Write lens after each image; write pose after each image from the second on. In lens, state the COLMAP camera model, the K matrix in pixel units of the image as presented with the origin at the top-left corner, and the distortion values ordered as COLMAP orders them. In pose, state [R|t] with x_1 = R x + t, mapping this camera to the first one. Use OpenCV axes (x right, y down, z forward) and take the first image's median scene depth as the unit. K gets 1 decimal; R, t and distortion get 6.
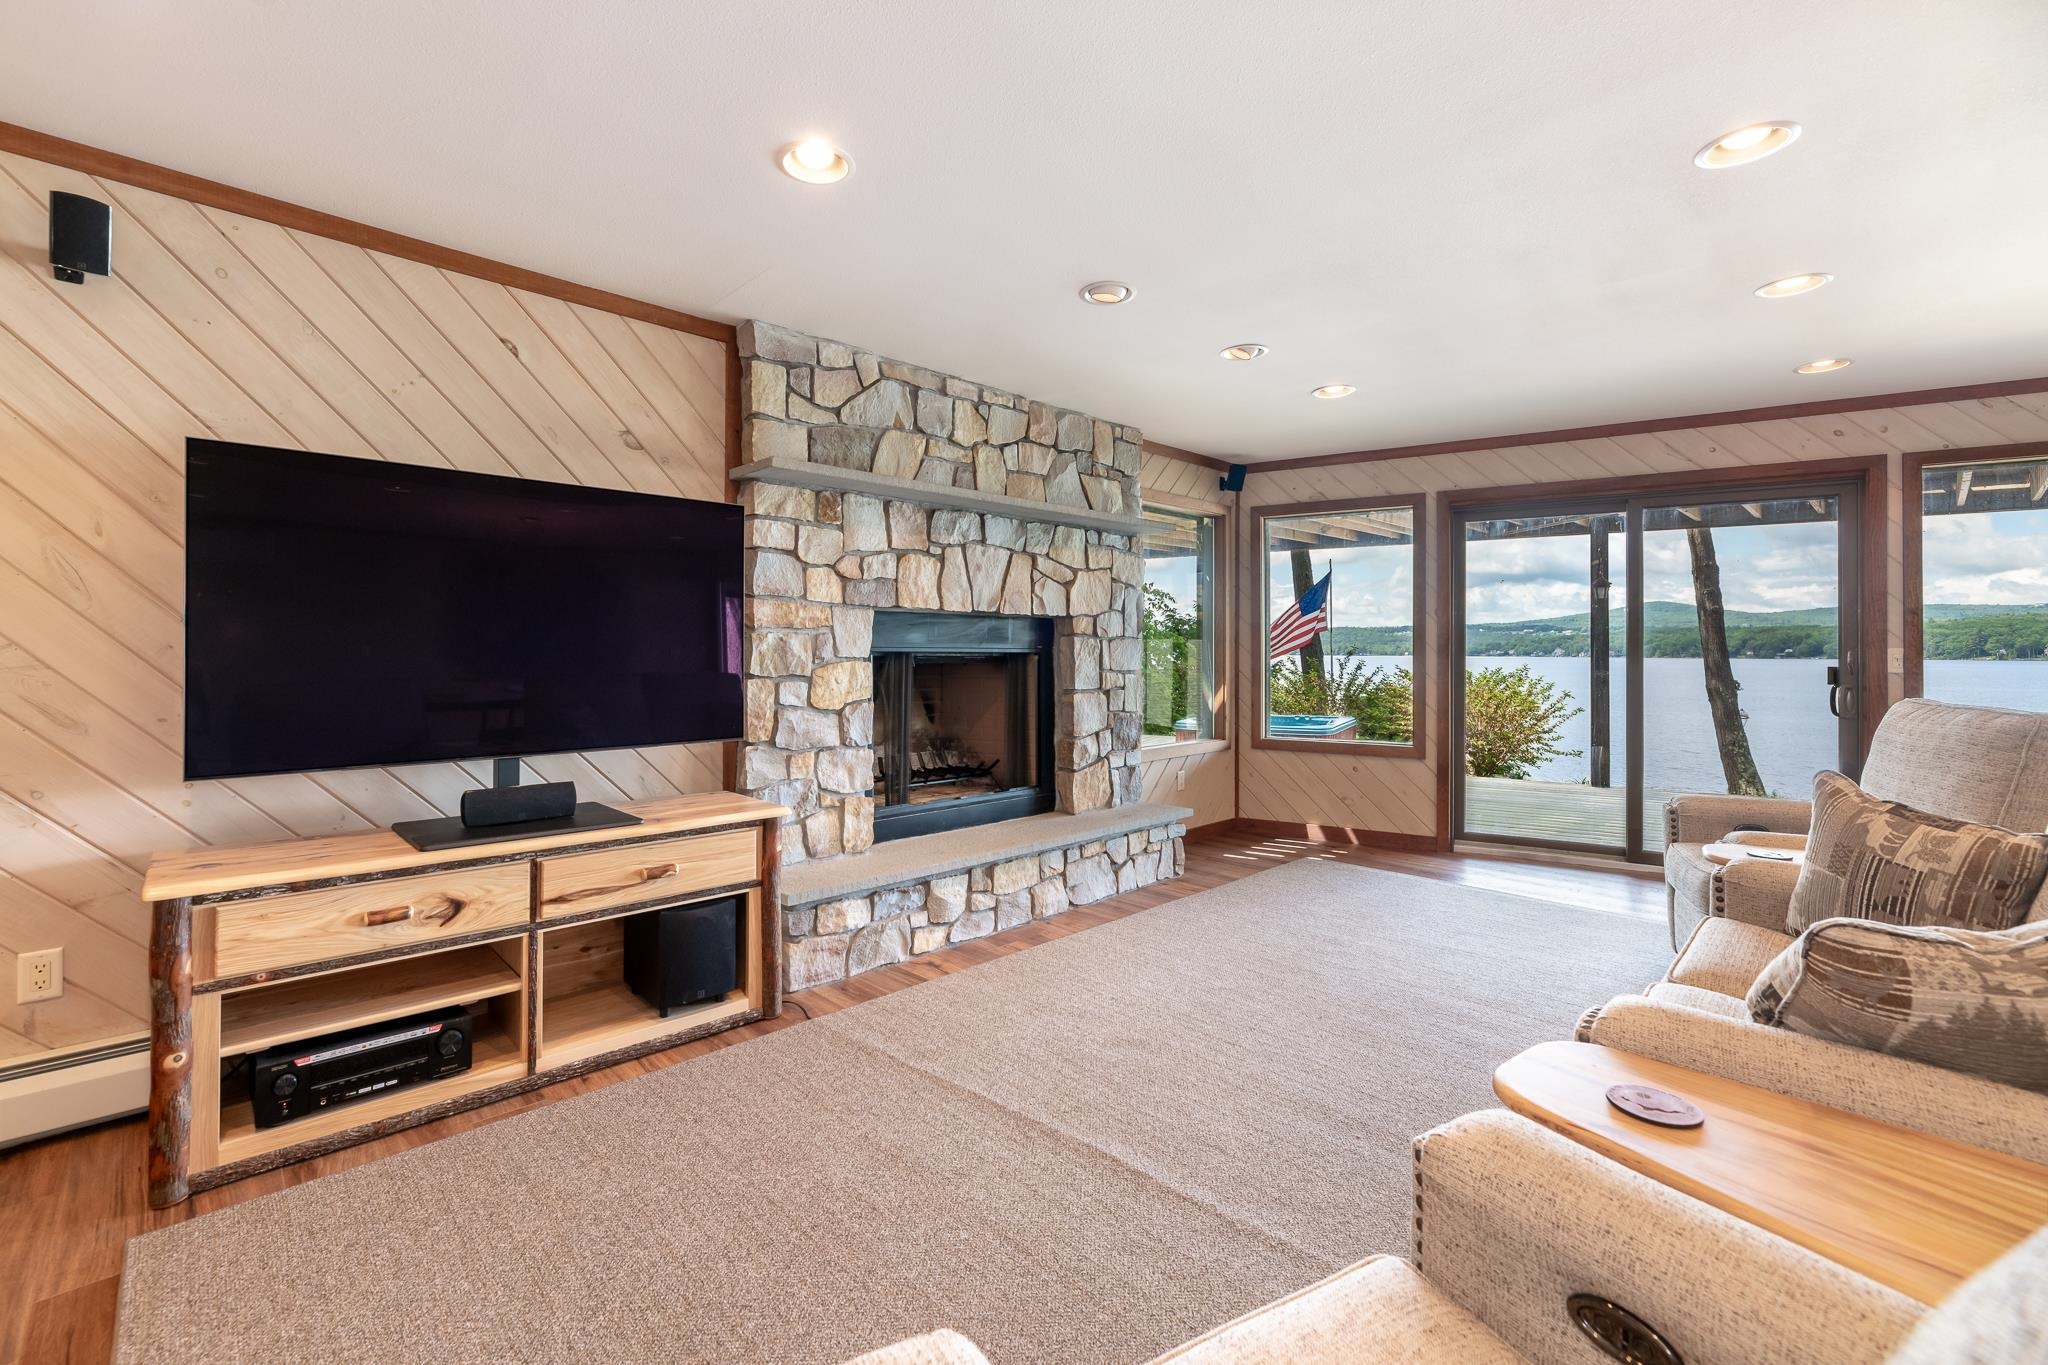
lens RADIAL K [[878.5, 0, 1024.0], [0, 878.5, 682.5], [0, 0, 1]] dist [-0.003151, -0.000146]
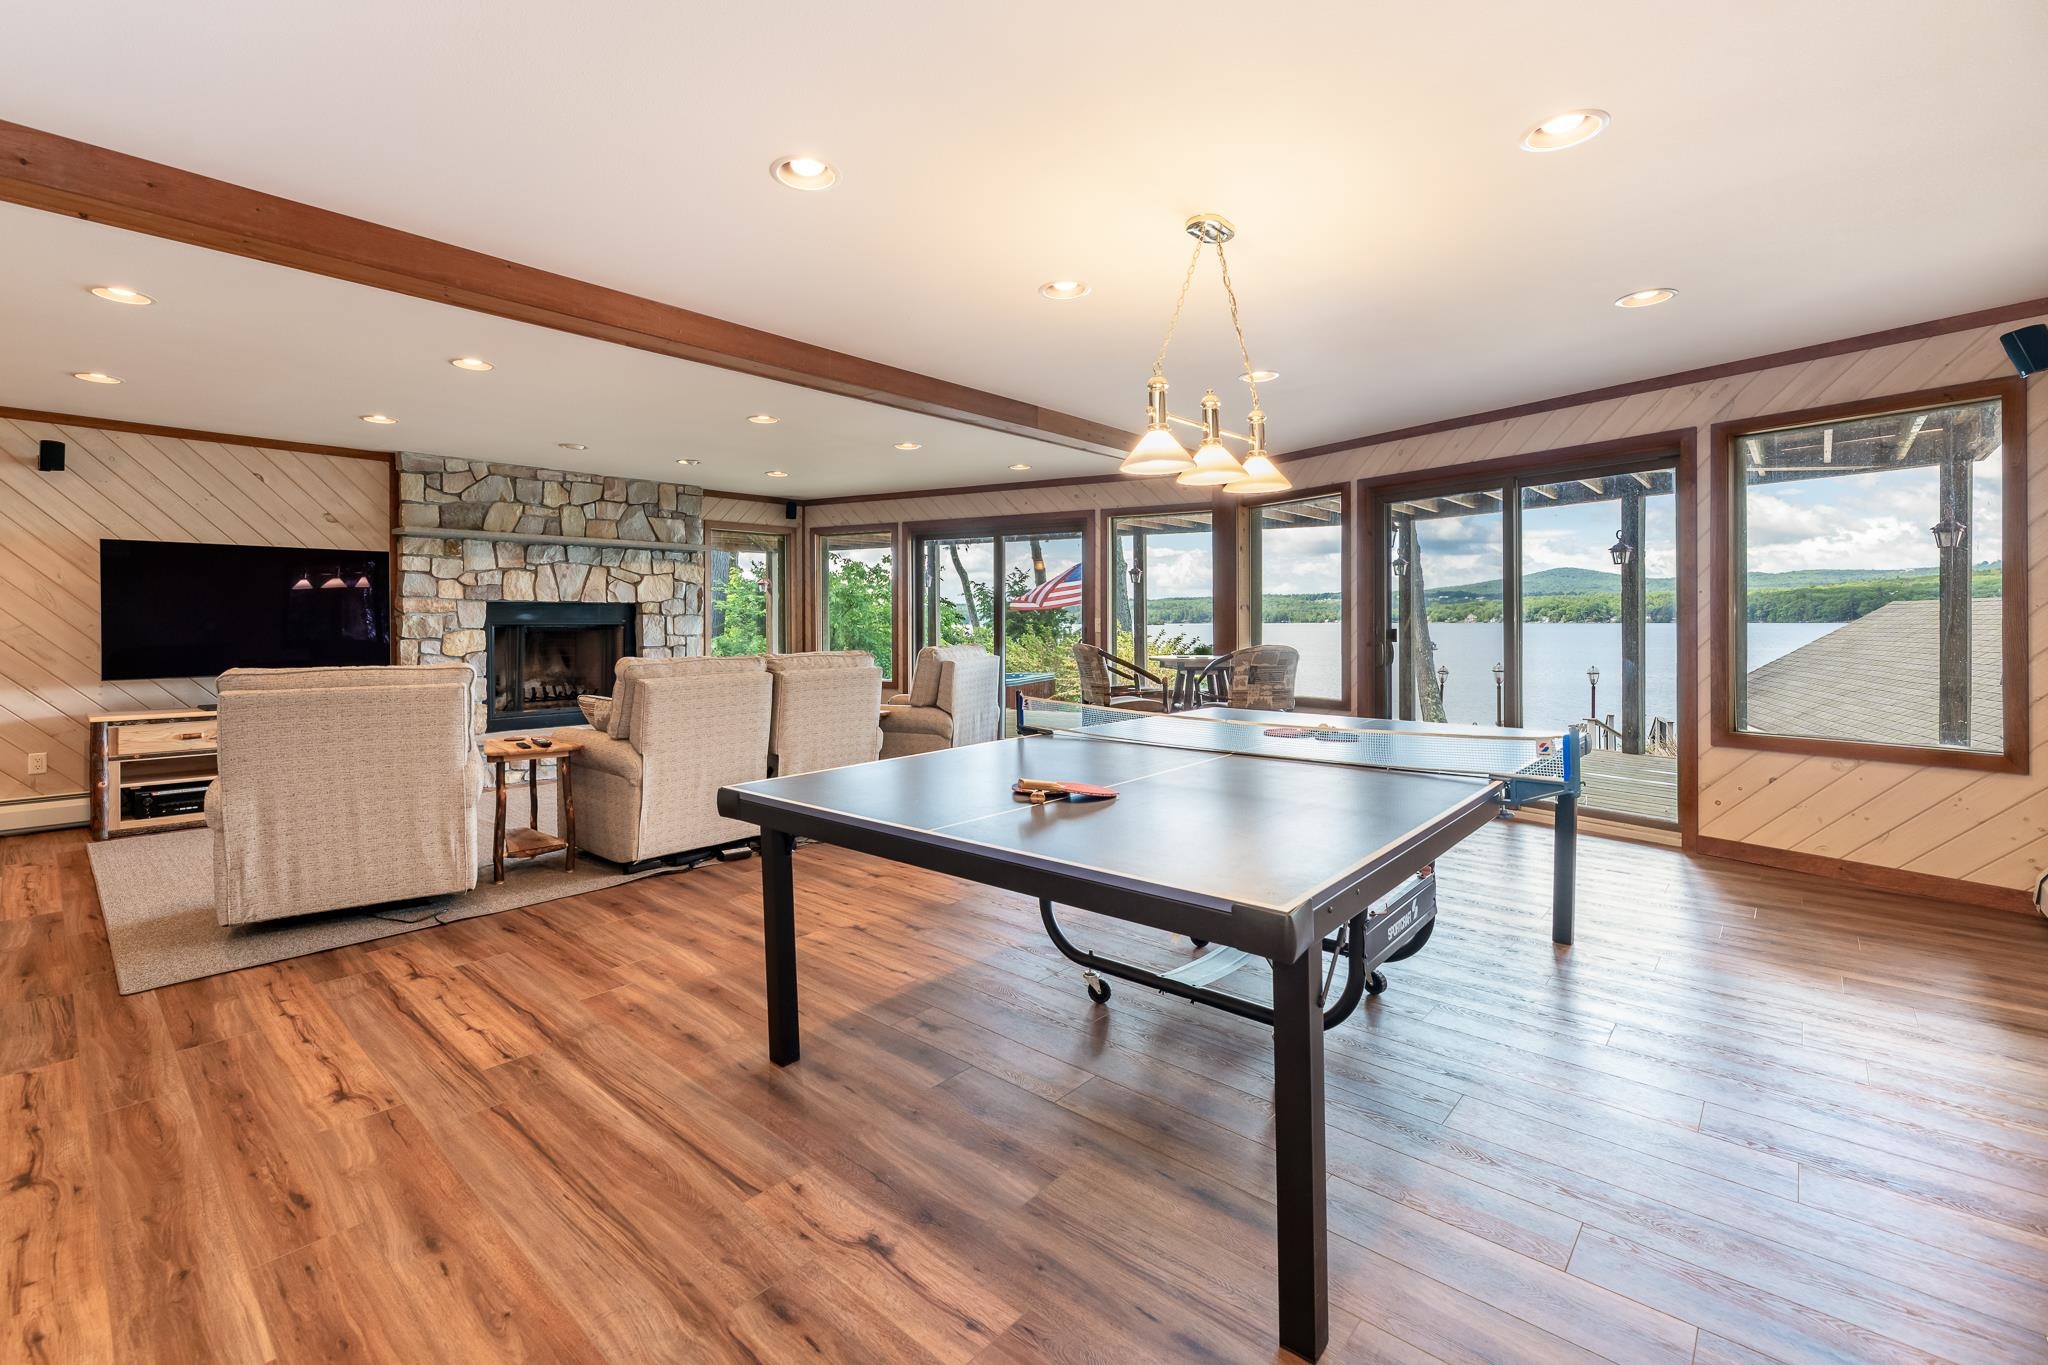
lens RADIAL K [[915.1, 0, 1016.6], [0, 915.1, 661.2], [0, 0, 1]] dist [0.000447, 0.000201]
pose [[0.998707, -0.010238, 0.049792, 0.853755], [0.009841, 0.999918, 0.008210, 0.036719], [-0.049872, -0.007709, 0.998726, -0.979905]]
